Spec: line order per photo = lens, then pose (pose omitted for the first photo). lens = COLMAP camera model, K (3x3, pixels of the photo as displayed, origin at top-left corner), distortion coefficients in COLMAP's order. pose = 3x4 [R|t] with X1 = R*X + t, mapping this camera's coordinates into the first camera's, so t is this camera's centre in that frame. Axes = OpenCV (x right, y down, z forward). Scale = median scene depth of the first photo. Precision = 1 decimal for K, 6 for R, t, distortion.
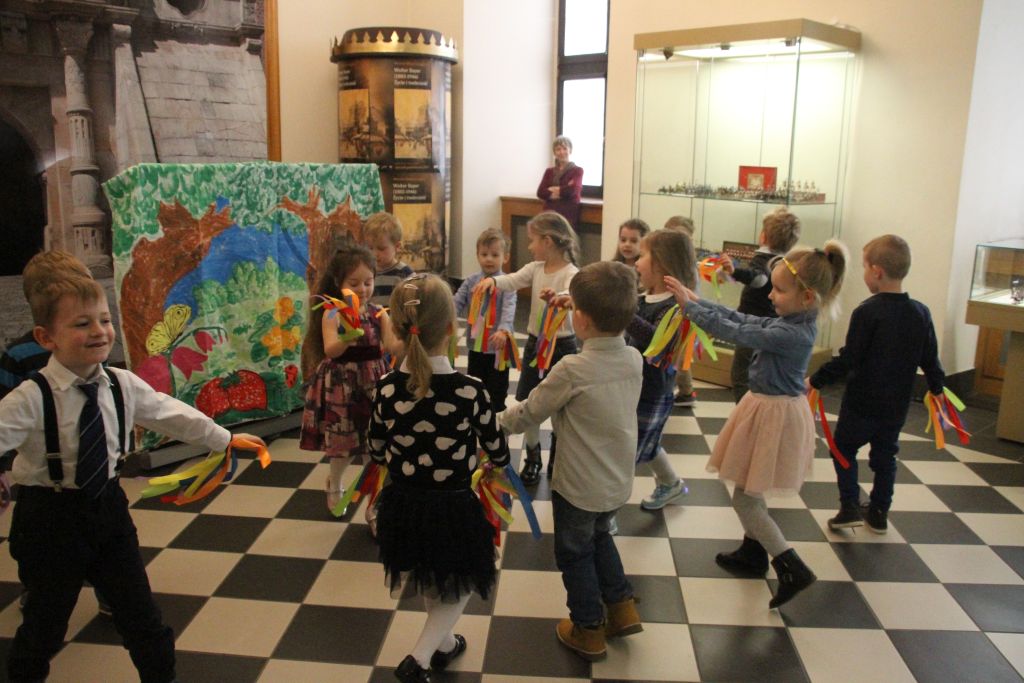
lens RADIAL K [[846.6, 0, 516.2], [0, 846.6, 356.8], [0, 0, 1]] dist [-0.174168, 0.154853]
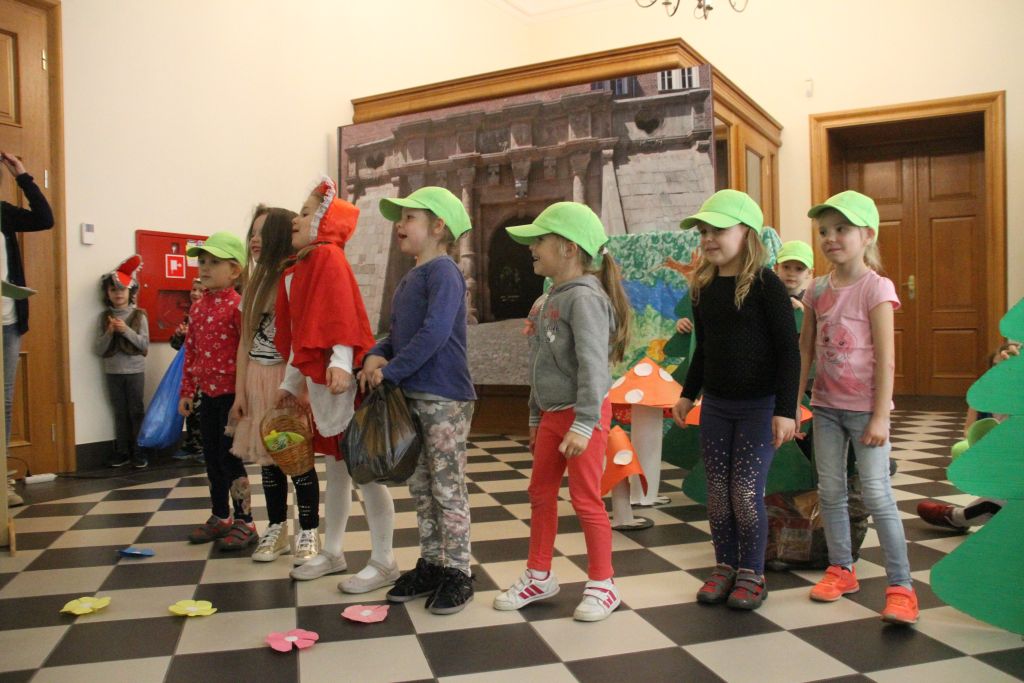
lens RADIAL K [[854.0, 0, 515.5], [0, 854.0, 357.8], [0, 0, 1]] dist [-0.173472, 0.157453]
pose [[0.313579, 0.006388, -0.949541, 0.888317], [-0.202761, 0.977365, -0.060385, 0.079449], [0.927662, 0.211465, 0.307776, 0.448248]]
